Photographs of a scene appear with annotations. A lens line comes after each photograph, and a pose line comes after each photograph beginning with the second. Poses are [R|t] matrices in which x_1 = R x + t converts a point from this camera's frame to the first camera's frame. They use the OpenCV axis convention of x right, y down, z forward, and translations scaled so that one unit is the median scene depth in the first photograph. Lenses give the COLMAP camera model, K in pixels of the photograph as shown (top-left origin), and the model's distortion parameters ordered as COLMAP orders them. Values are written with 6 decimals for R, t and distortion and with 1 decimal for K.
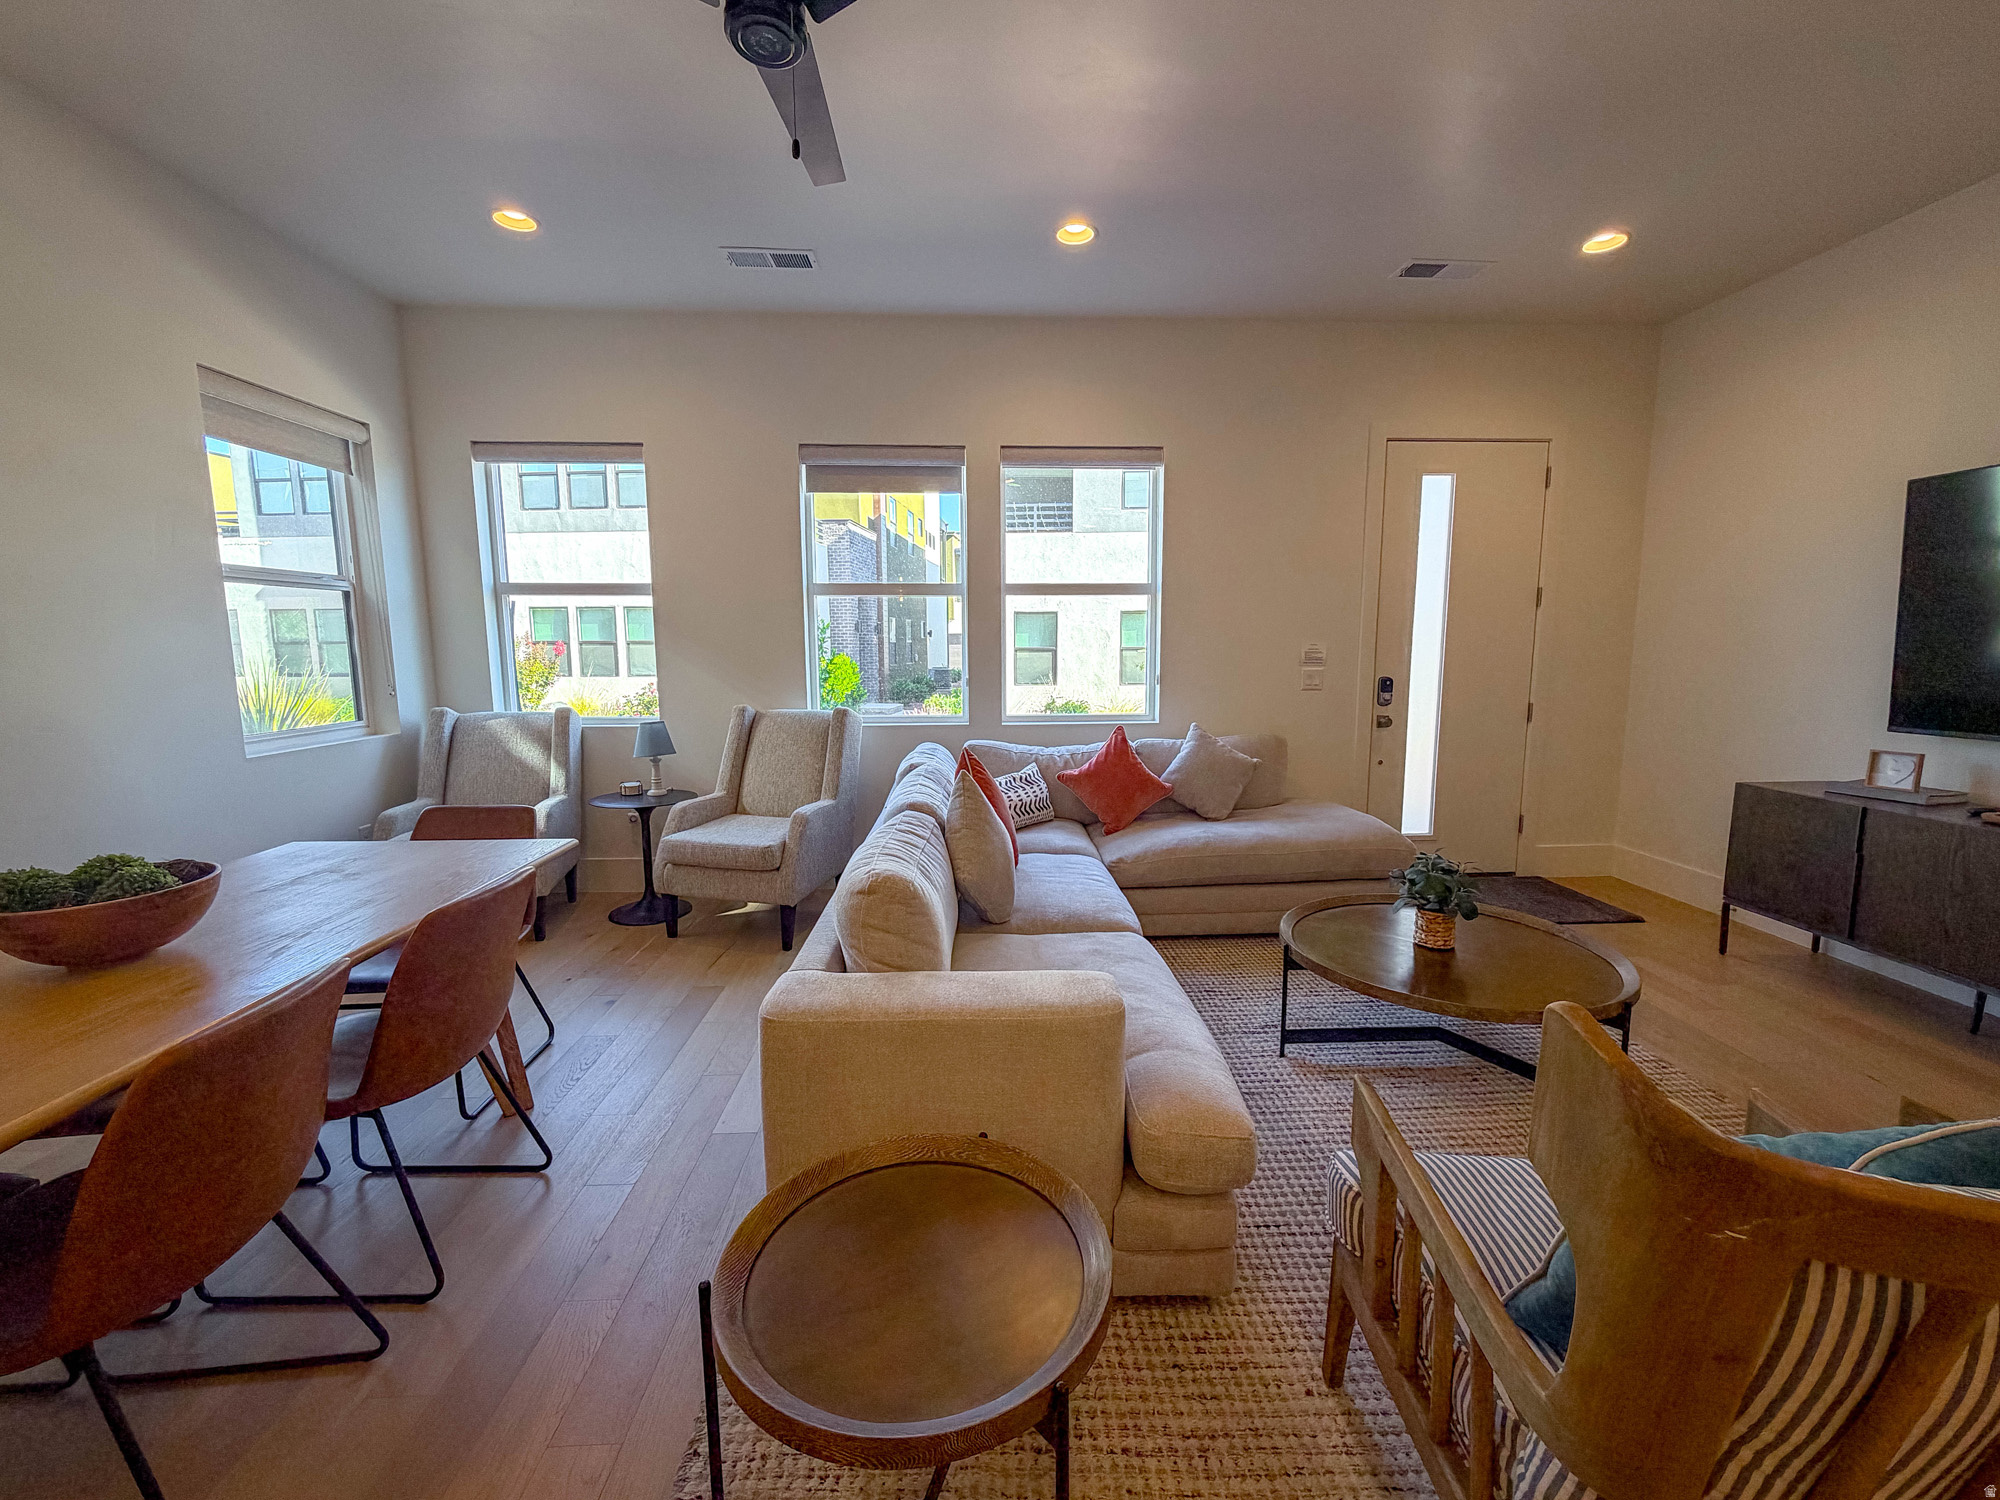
lens RADIAL K [[802.1, 0, 1004.8], [0, 802.1, 747.3], [0, 0, 1]] dist [0.000745, -0.000093]
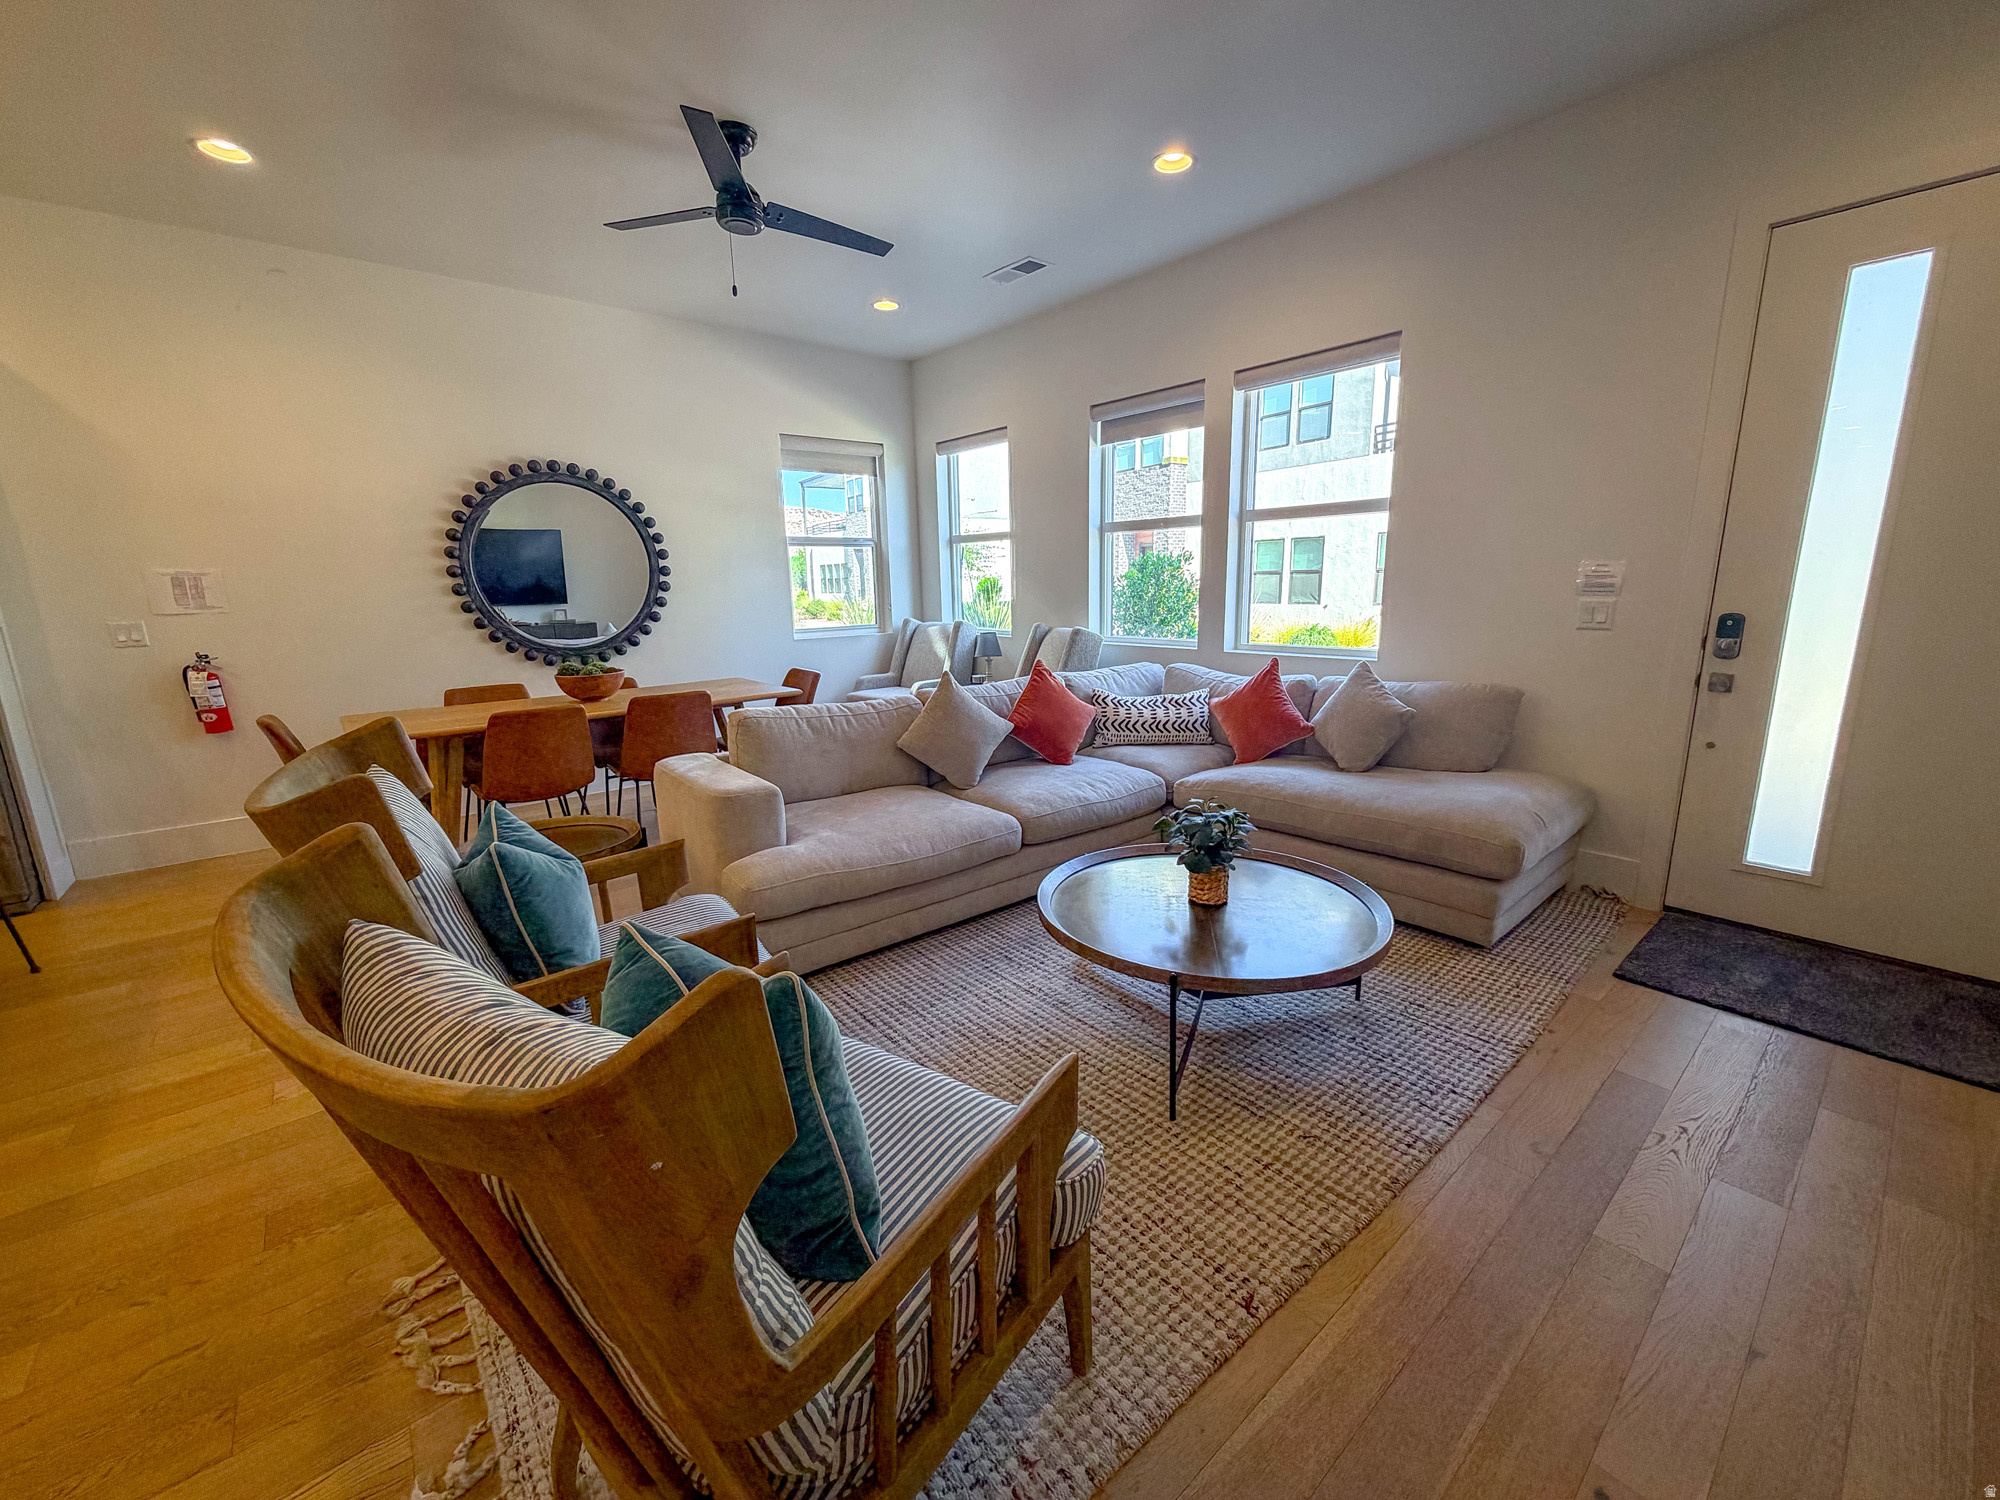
lens RADIAL K [[802.1, 0, 1004.8], [0, 802.1, 747.3], [0, 0, 1]] dist [0.000745, -0.000093]
pose [[0.610740, 0.155249, -0.776463, 0.659515], [-0.087124, 0.987813, 0.128978, -0.014782], [0.787024, -0.011124, 0.616823, 0.143901]]
